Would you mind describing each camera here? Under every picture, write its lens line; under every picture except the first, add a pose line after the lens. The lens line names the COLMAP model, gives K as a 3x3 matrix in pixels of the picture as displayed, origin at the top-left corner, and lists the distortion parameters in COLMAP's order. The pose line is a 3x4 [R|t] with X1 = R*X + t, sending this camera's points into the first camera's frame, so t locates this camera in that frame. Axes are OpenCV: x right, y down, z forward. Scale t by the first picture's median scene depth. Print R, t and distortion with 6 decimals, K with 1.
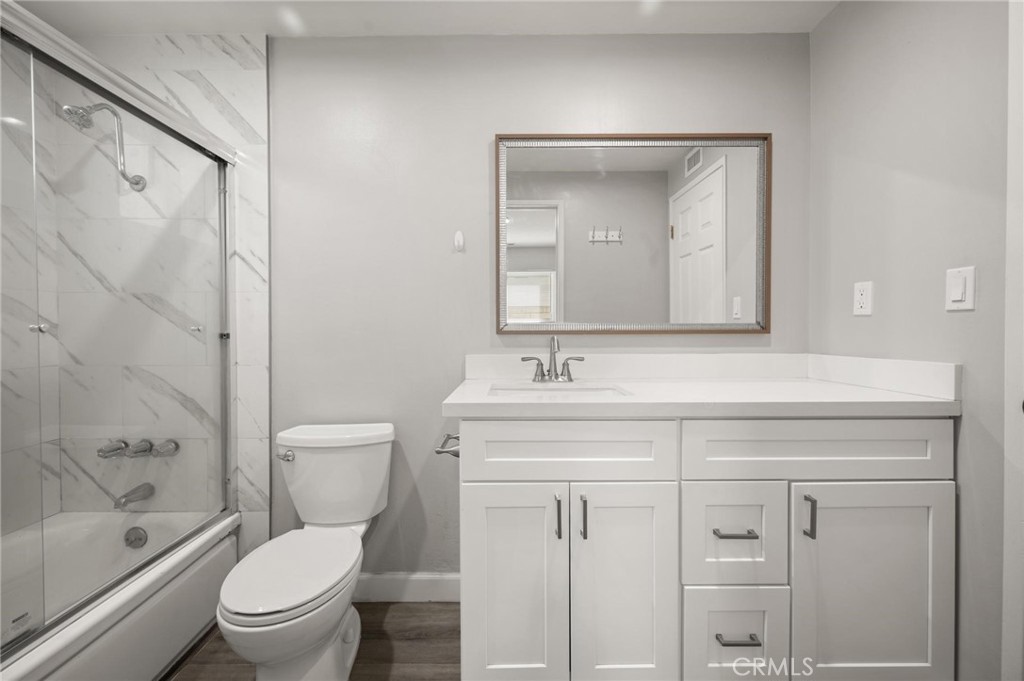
lens RADIAL K [[409.1, 0, 510.2], [0, 409.1, 337.5], [0, 0, 1]] dist [-0.000164, -0.000026]
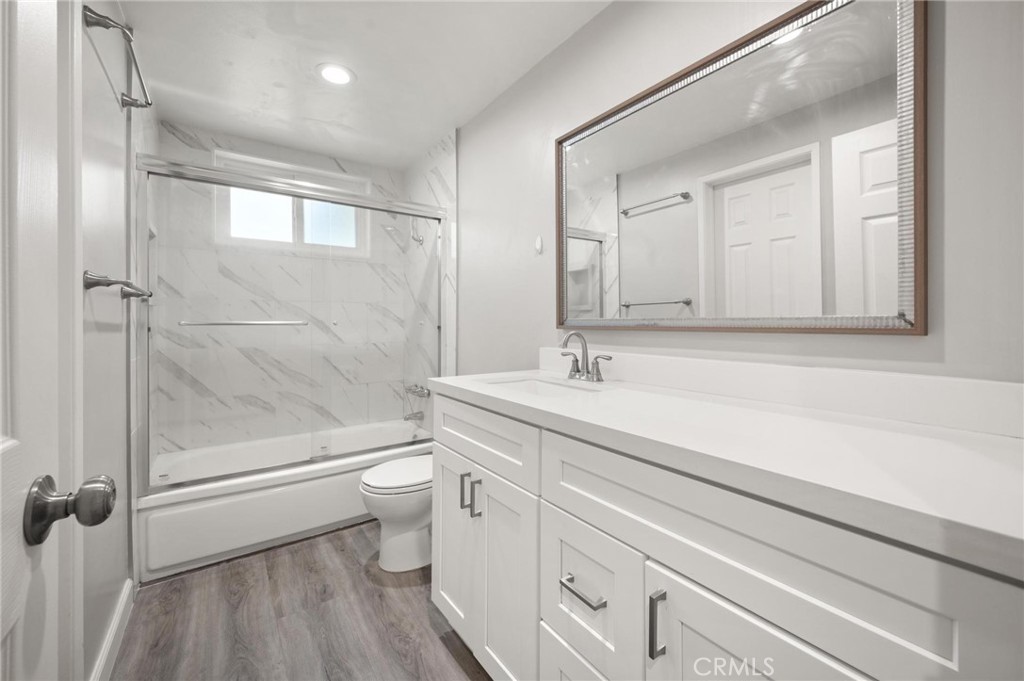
lens RADIAL K [[408.5, 0, 508.9], [0, 408.5, 325.3], [0, 0, 1]] dist [0.000806, -0.000030]
pose [[0.575847, 0.007840, -0.817520, 0.772471], [-0.017688, 0.999839, -0.002871, -0.012762], [0.817366, 0.016114, 0.575893, 0.304201]]
